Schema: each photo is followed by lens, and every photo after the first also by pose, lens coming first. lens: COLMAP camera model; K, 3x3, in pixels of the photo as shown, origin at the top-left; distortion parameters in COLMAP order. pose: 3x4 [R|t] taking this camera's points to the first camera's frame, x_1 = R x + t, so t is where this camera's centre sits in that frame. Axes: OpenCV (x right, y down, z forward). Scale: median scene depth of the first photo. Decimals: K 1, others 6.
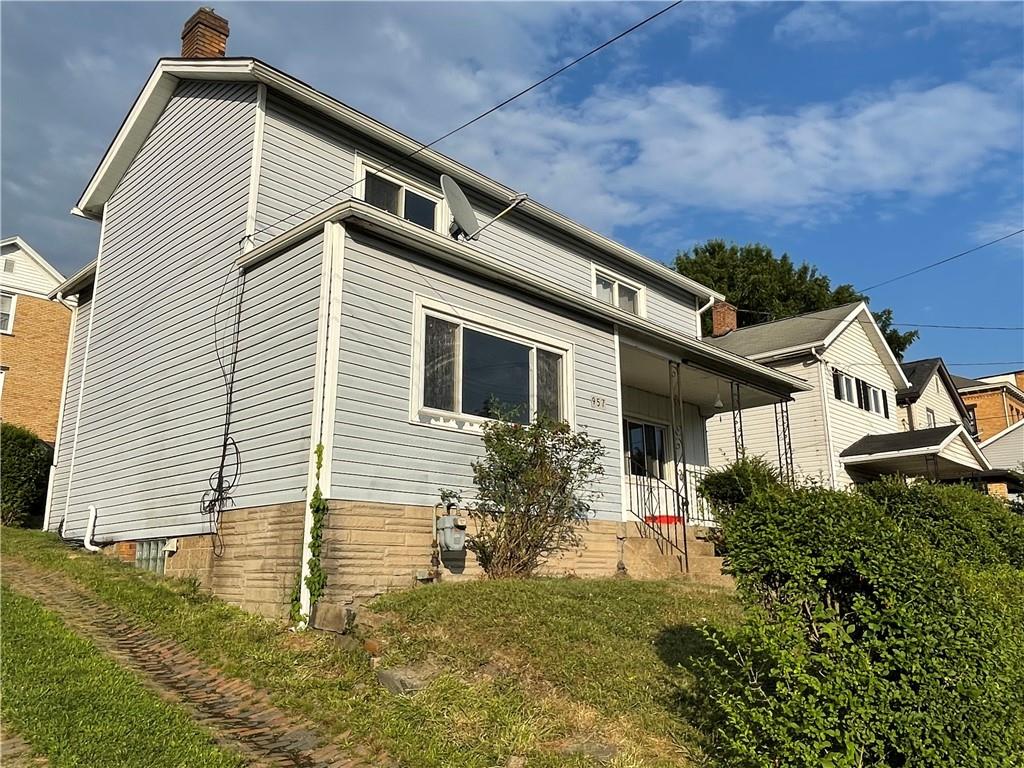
lens RADIAL K [[795.2, 0, 512.0], [0, 795.2, 384.0], [0, 0, 1]] dist [0.010428, -0.000021]
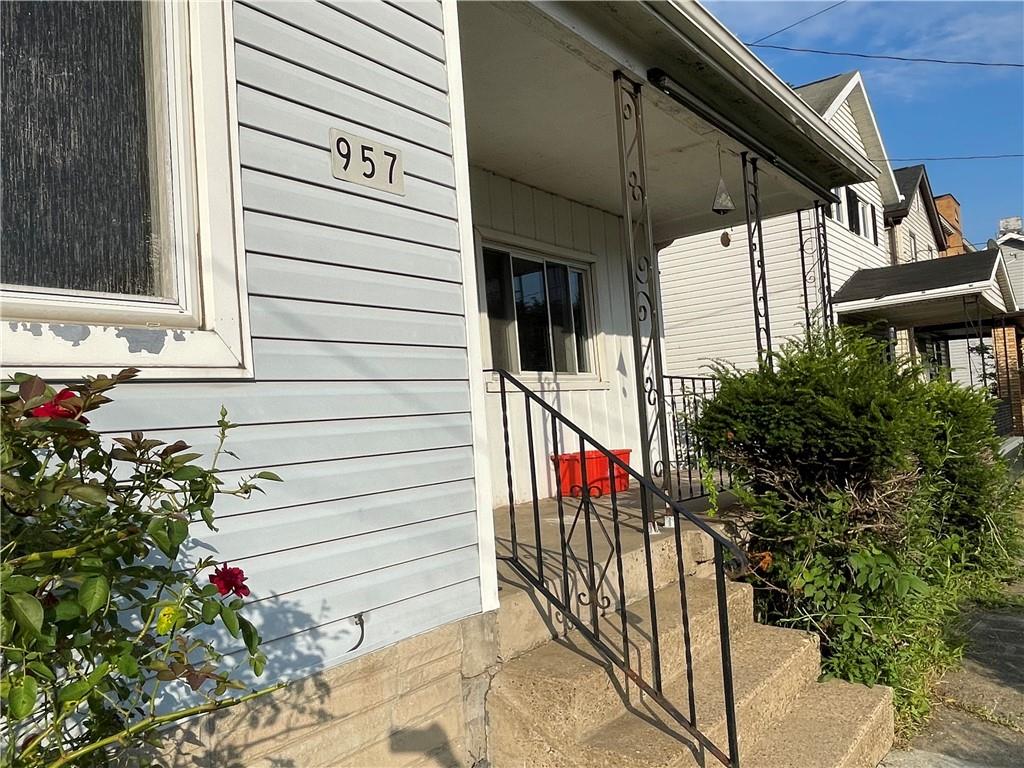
lens RADIAL K [[795.2, 0, 512.0], [0, 795.2, 384.0], [0, 0, 1]] dist [0.010428, -0.000021]
pose [[0.991051, -0.056396, 0.120985, 0.083224], [0.032865, 0.981556, 0.188327, 0.031688], [-0.129375, -0.182665, 0.974626, 0.518893]]
